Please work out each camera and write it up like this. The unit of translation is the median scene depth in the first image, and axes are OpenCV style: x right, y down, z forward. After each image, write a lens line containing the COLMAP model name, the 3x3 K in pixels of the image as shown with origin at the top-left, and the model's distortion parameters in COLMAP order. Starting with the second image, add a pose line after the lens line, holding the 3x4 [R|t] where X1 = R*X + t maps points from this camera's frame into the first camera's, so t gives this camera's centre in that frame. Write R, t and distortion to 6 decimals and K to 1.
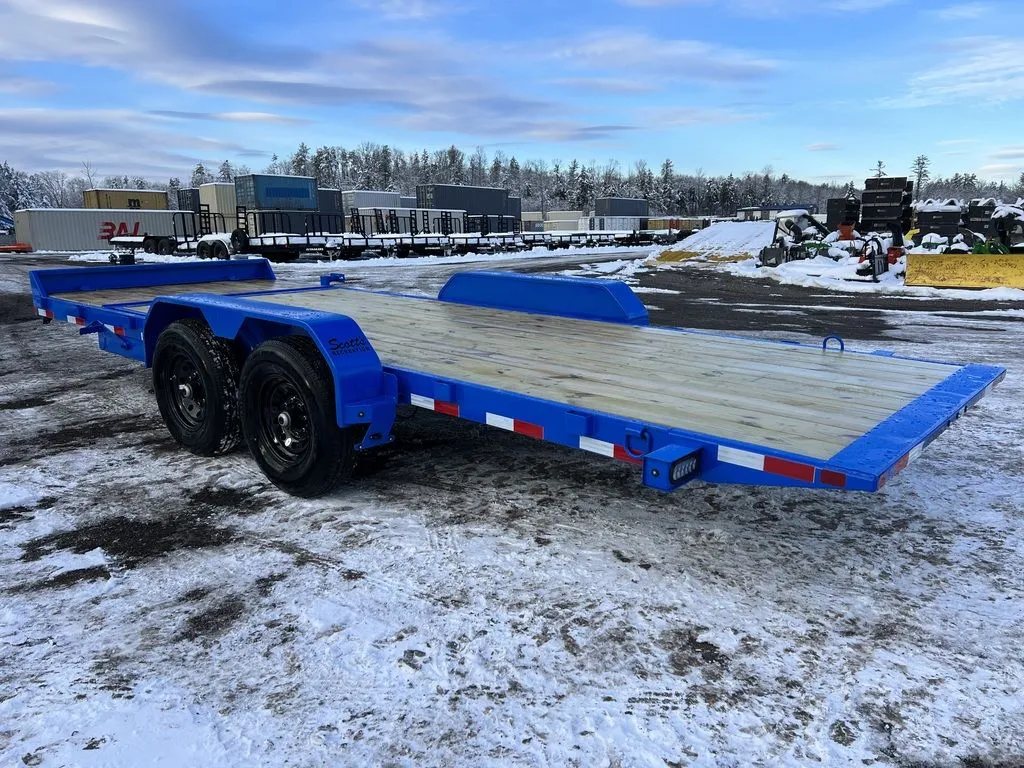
lens RADIAL K [[771.5, 0, 491.8], [0, 771.5, 387.4], [0, 0, 1]] dist [0.050541, -0.058063]
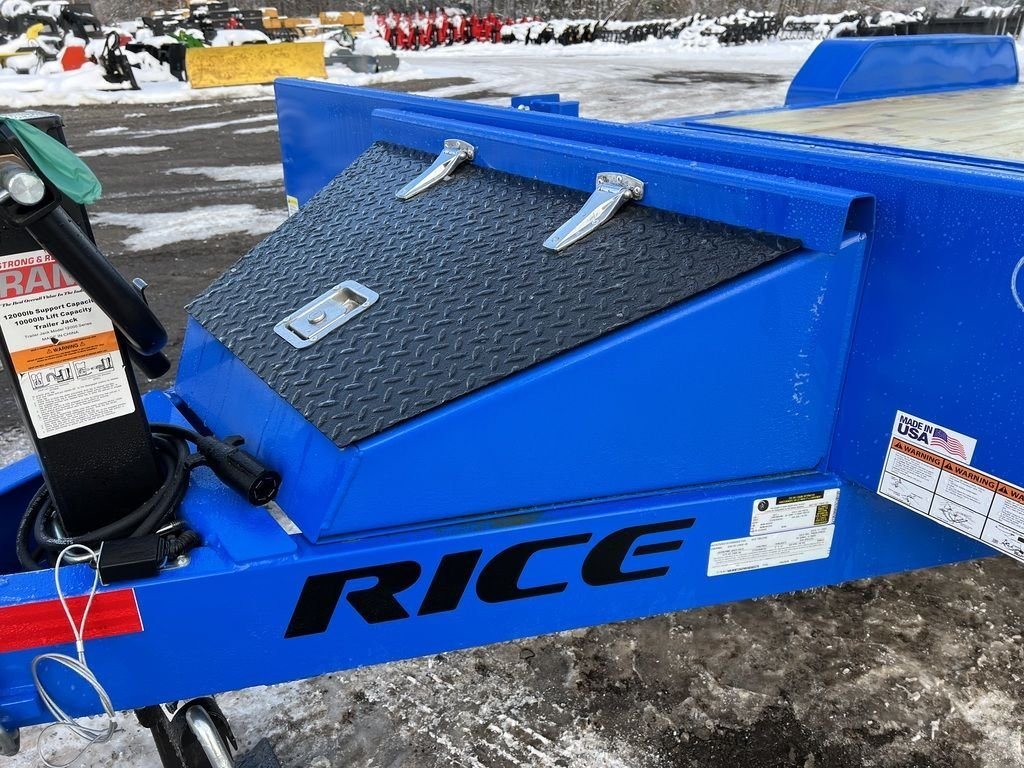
lens RADIAL K [[771.5, 0, 514.6], [0, 771.5, 385.8], [0, 0, 1]] dist [0.050541, -0.058063]
pose [[0.169720, -0.422858, 0.890161, -0.989982], [0.223598, 0.896232, 0.383110, -0.288038], [-0.959791, 0.134017, 0.246659, 1.641131]]
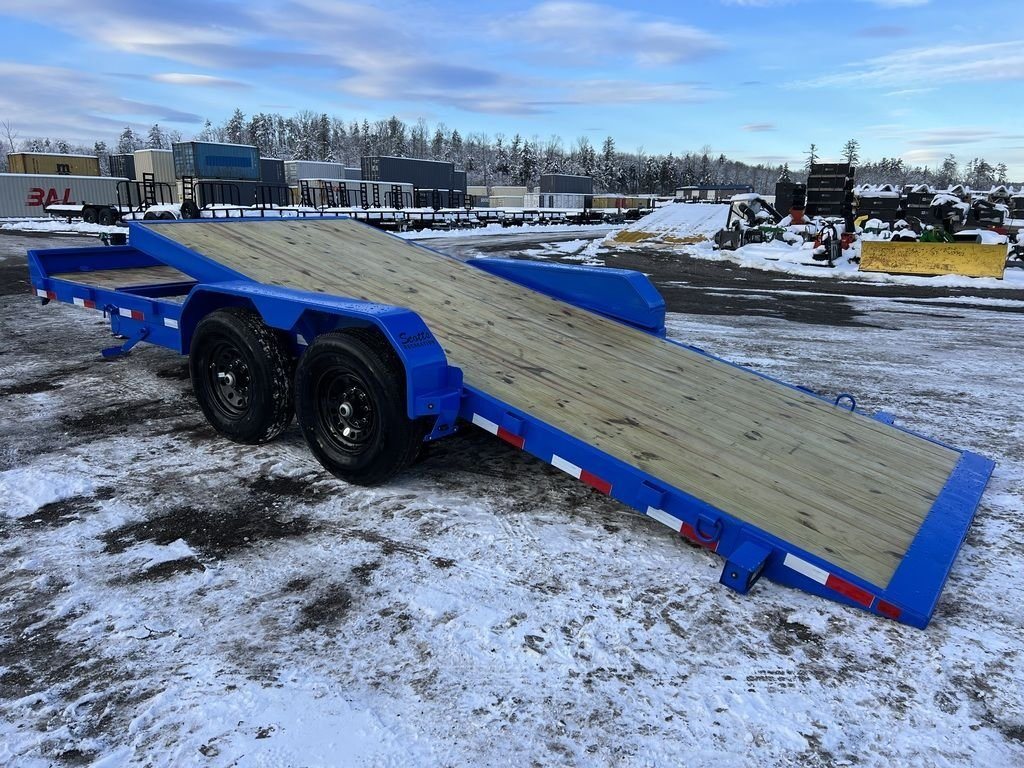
lens RADIAL K [[771.5, 0, 489.8], [0, 771.5, 380.0], [0, 0, 1]] dist [0.050541, -0.058063]
pose [[0.997234, 0.003330, 0.074251, -0.134901], [-0.005048, 0.999724, 0.022962, -0.019547], [-0.074154, -0.023273, 0.996975, -0.024827]]
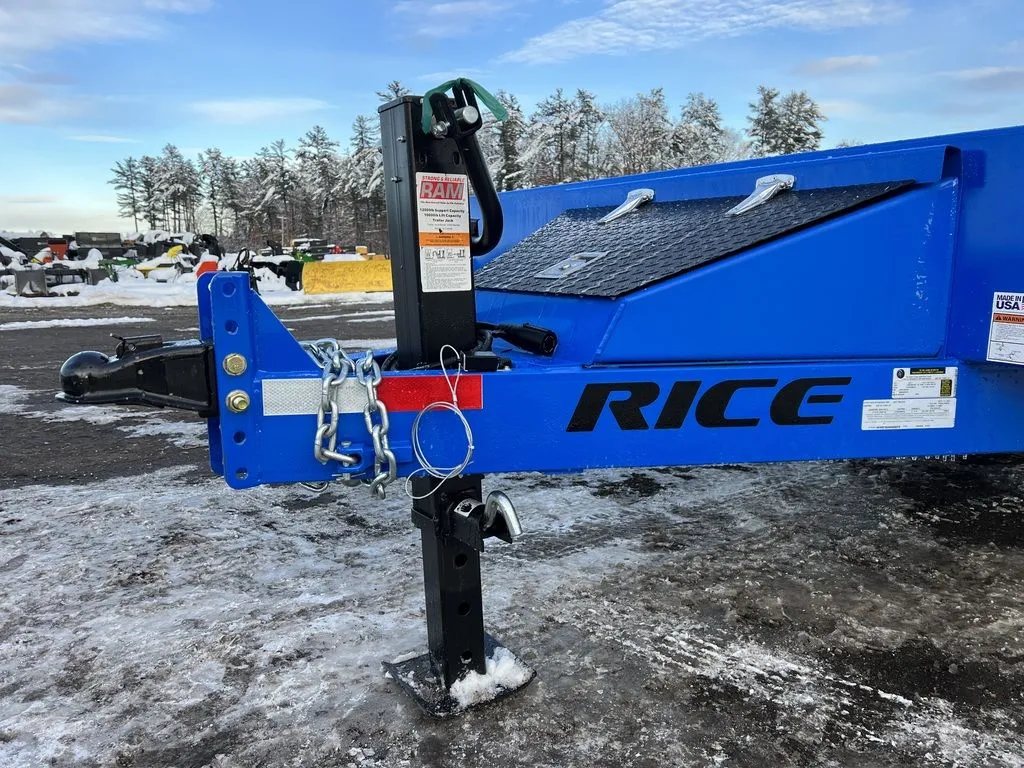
lens RADIAL K [[771.5, 0, 503.3], [0, 771.5, 383.3], [0, 0, 1]] dist [0.050541, -0.058063]
pose [[0.258637, -0.155735, 0.953338, -1.122807], [0.216396, 0.971177, 0.099941, -0.220804], [-0.941424, 0.180450, 0.284883, 1.690650]]
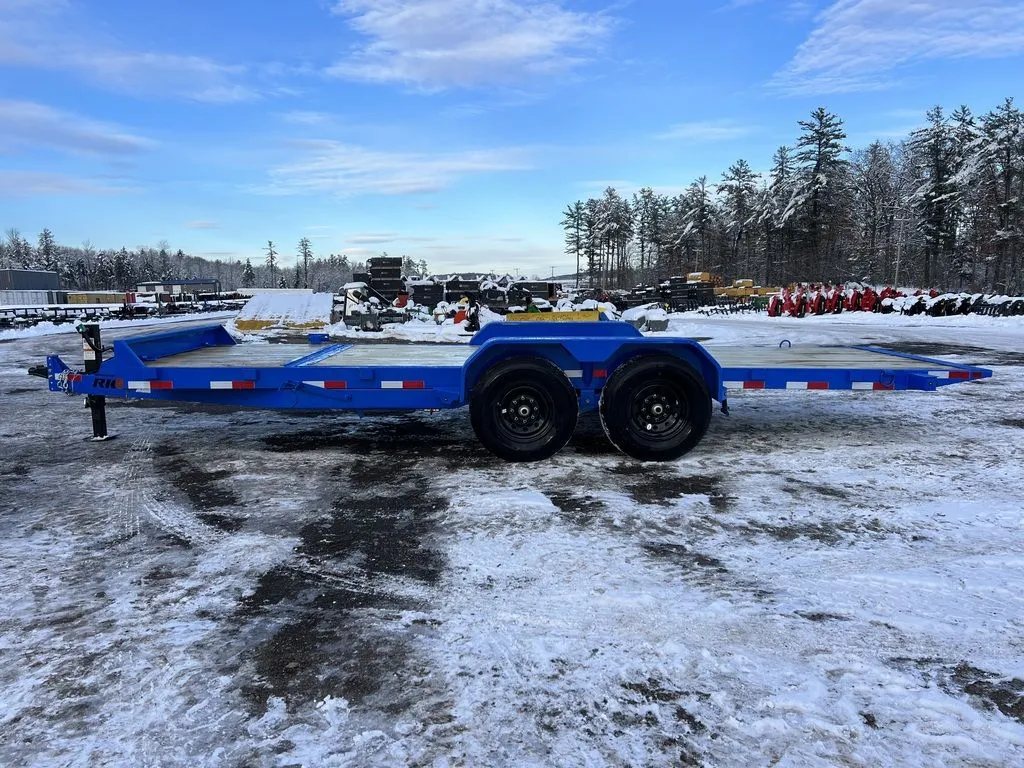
lens RADIAL K [[771.5, 0, 497.9], [0, 771.5, 395.0], [0, 0, 1]] dist [0.050541, -0.058063]
pose [[0.732412, -0.096347, 0.674010, -1.304588], [0.152406, 0.988017, -0.024379, 0.002945], [-0.663585, 0.120578, 0.738320, 0.095742]]
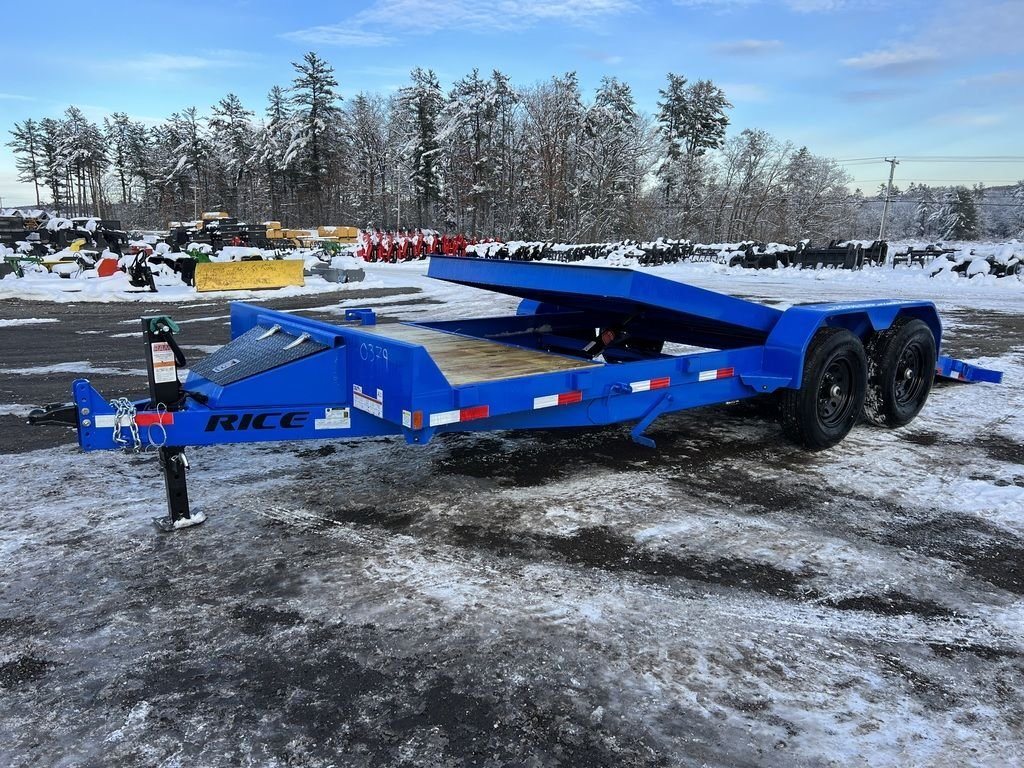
lens RADIAL K [[771.5, 0, 505.6], [0, 771.5, 383.8], [0, 0, 1]] dist [0.050541, -0.058063]
pose [[0.165110, -0.188750, 0.968046, -1.597701], [0.202478, 0.967097, 0.154031, -0.283323], [-0.965268, 0.170576, 0.197895, 1.266800]]
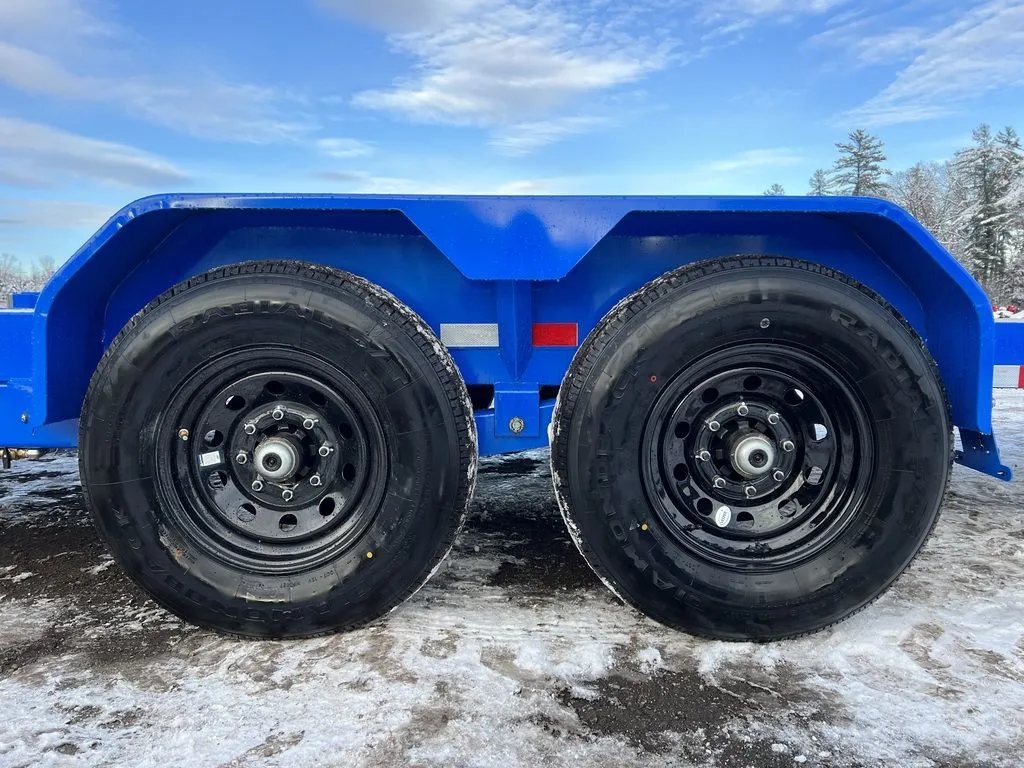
lens RADIAL K [[771.5, 0, 512.2], [0, 771.5, 388.6], [0, 0, 1]] dist [0.050541, -0.058063]
pose [[0.747973, -0.061379, 0.660885, -0.557280], [0.146143, 0.986508, -0.073779, 0.015281], [-0.647440, 0.151768, 0.746852, 0.677084]]
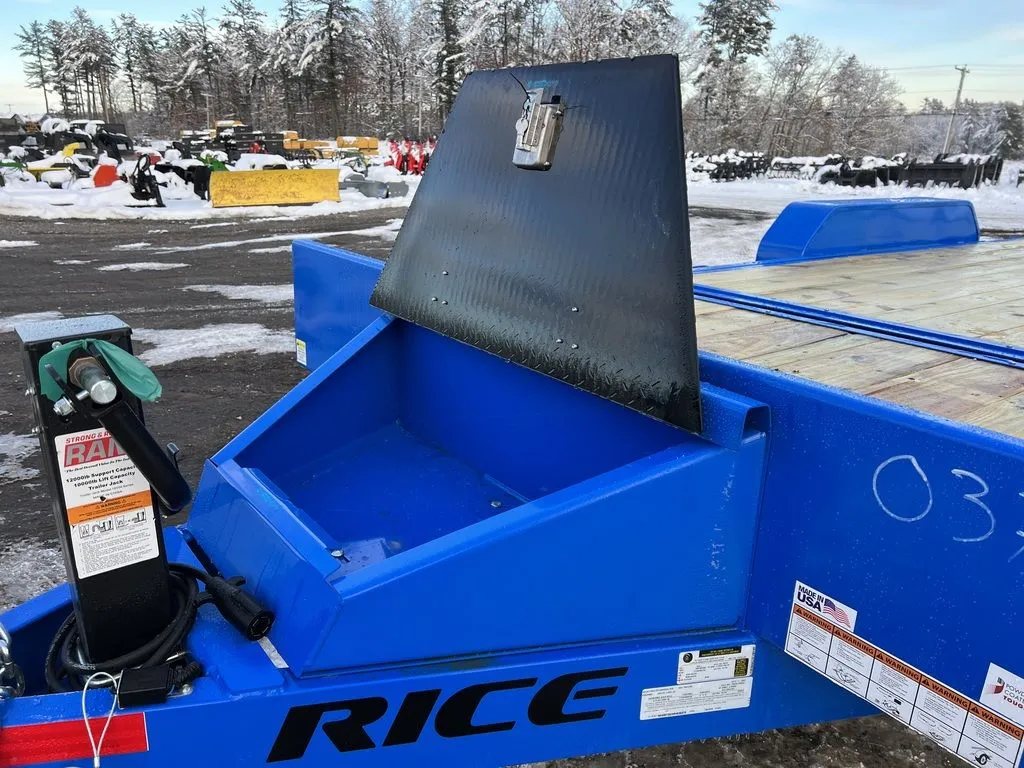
lens RADIAL K [[771.5, 0, 500.6], [0, 771.5, 381.0], [0, 0, 1]] dist [0.050541, -0.058063]
pose [[0.193088, -0.281129, 0.940045, -1.020811], [0.191997, 0.950378, 0.244782, -0.316533], [-0.962213, 0.133221, 0.237482, 1.619660]]
